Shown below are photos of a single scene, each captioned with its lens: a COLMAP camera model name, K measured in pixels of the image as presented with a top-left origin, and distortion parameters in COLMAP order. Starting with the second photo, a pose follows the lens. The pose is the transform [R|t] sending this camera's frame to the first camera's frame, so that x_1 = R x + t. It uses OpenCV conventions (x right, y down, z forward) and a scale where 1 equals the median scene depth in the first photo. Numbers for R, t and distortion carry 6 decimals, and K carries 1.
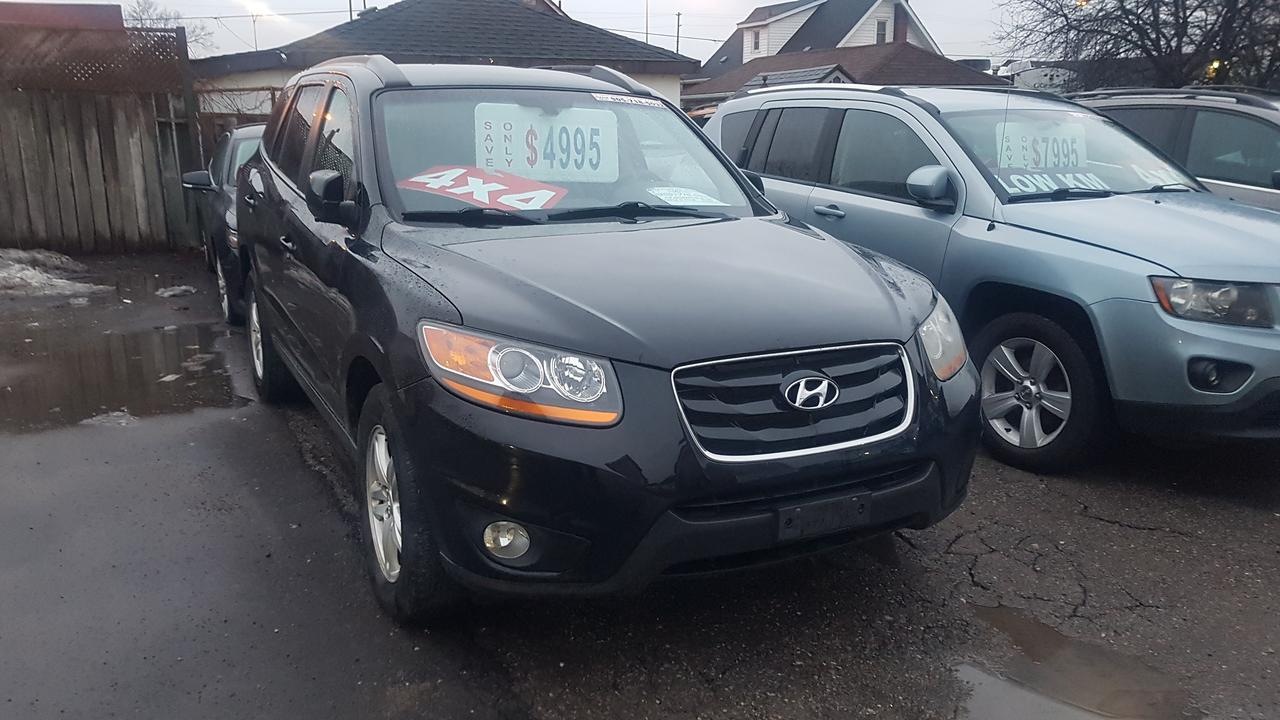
lens RADIAL K [[1002.8, 0, 626.9], [0, 1002.8, 350.1], [0, 0, 1]] dist [0.065228, -0.104134]
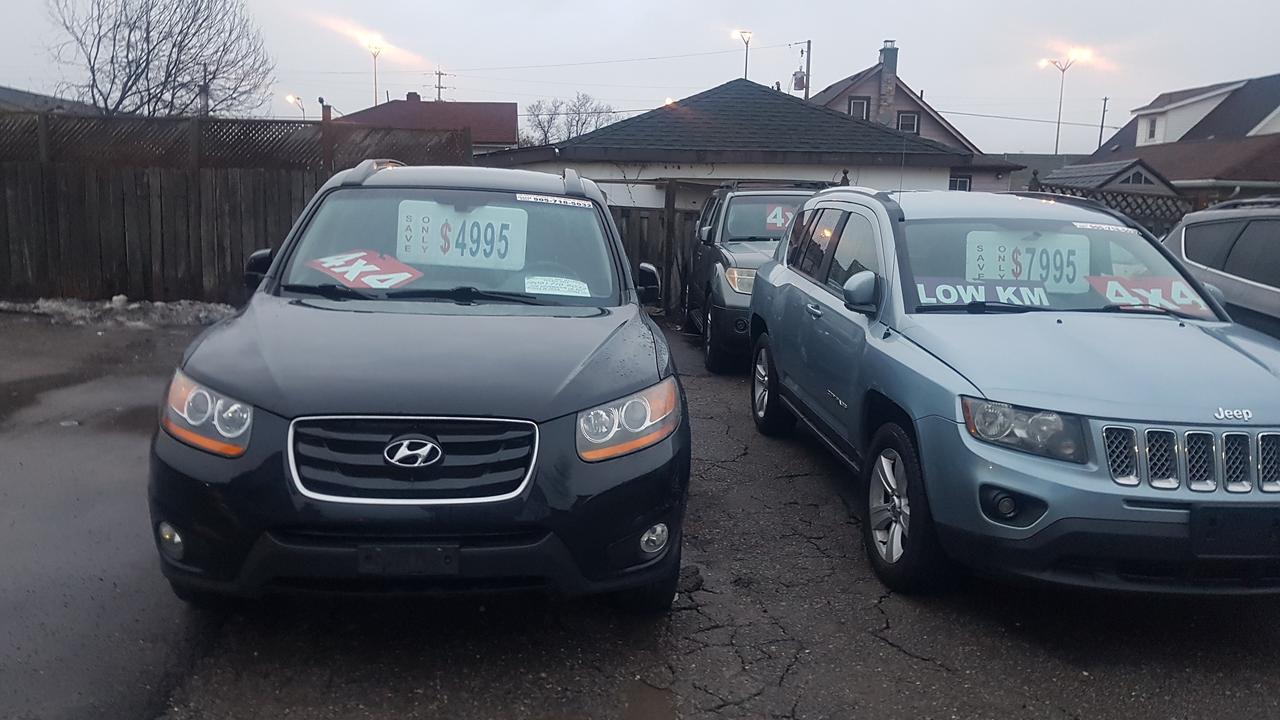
lens RADIAL K [[1002.8, 0, 637.9], [0, 1002.8, 358.5], [0, 0, 1]] dist [0.065228, -0.104134]
pose [[0.923730, 0.083398, -0.373855, 0.565801], [-0.110369, 0.992567, -0.051284, -0.023827], [0.366799, 0.088634, 0.926068, -0.004211]]
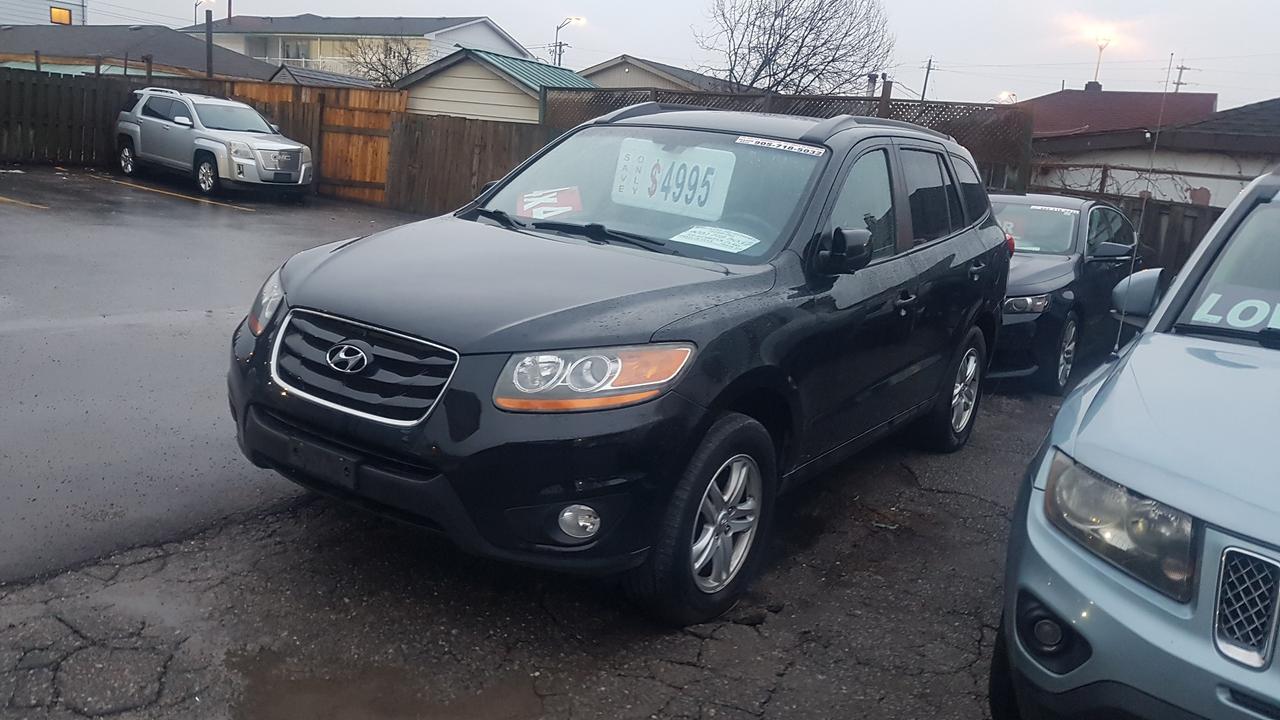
lens RADIAL K [[1002.8, 0, 604.5], [0, 1002.8, 363.2], [0, 0, 1]] dist [0.065228, -0.104134]
pose [[0.451141, 0.221719, -0.864473, 0.871555], [-0.286700, 0.953310, 0.094884, -0.097283], [0.845148, 0.205038, 0.493644, 0.445941]]
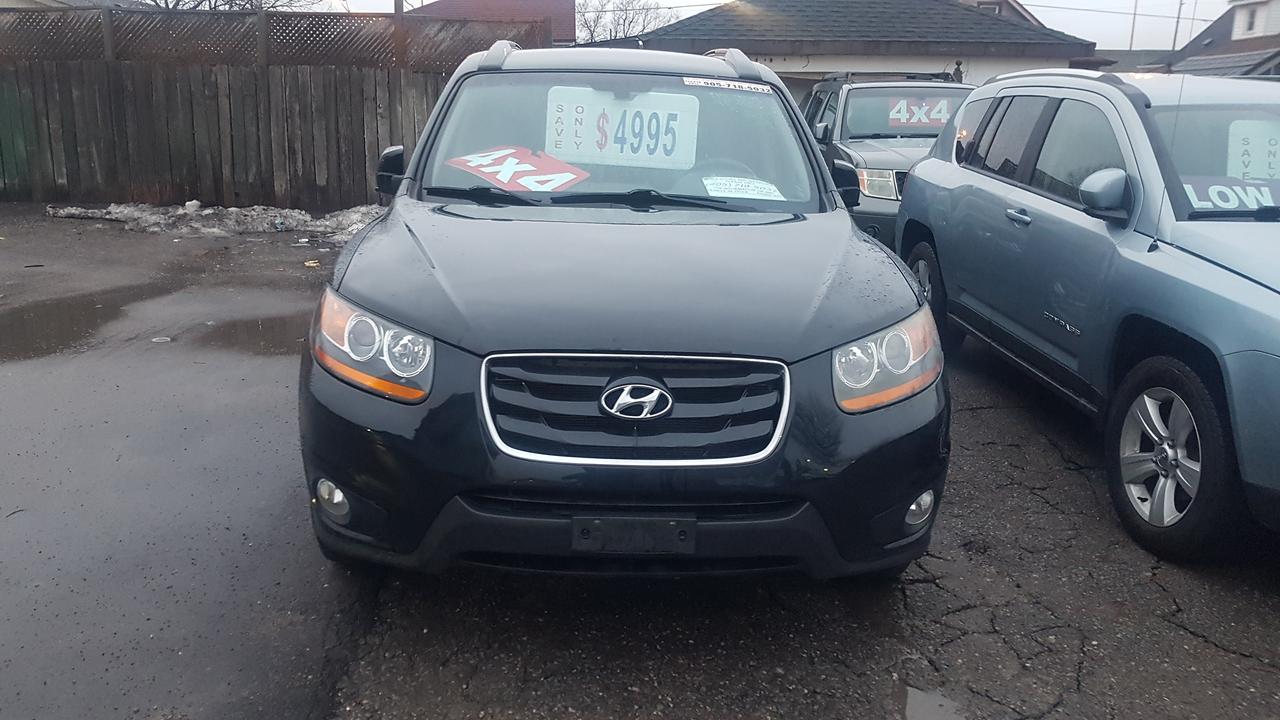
lens RADIAL K [[1002.8, 0, 620.2], [0, 1002.8, 338.1], [0, 0, 1]] dist [0.065228, -0.104134]
pose [[0.900474, 0.116770, -0.418941, 0.362985], [-0.115828, 0.992881, 0.027779, -0.025797], [0.419202, 0.023511, 0.907588, 0.099225]]
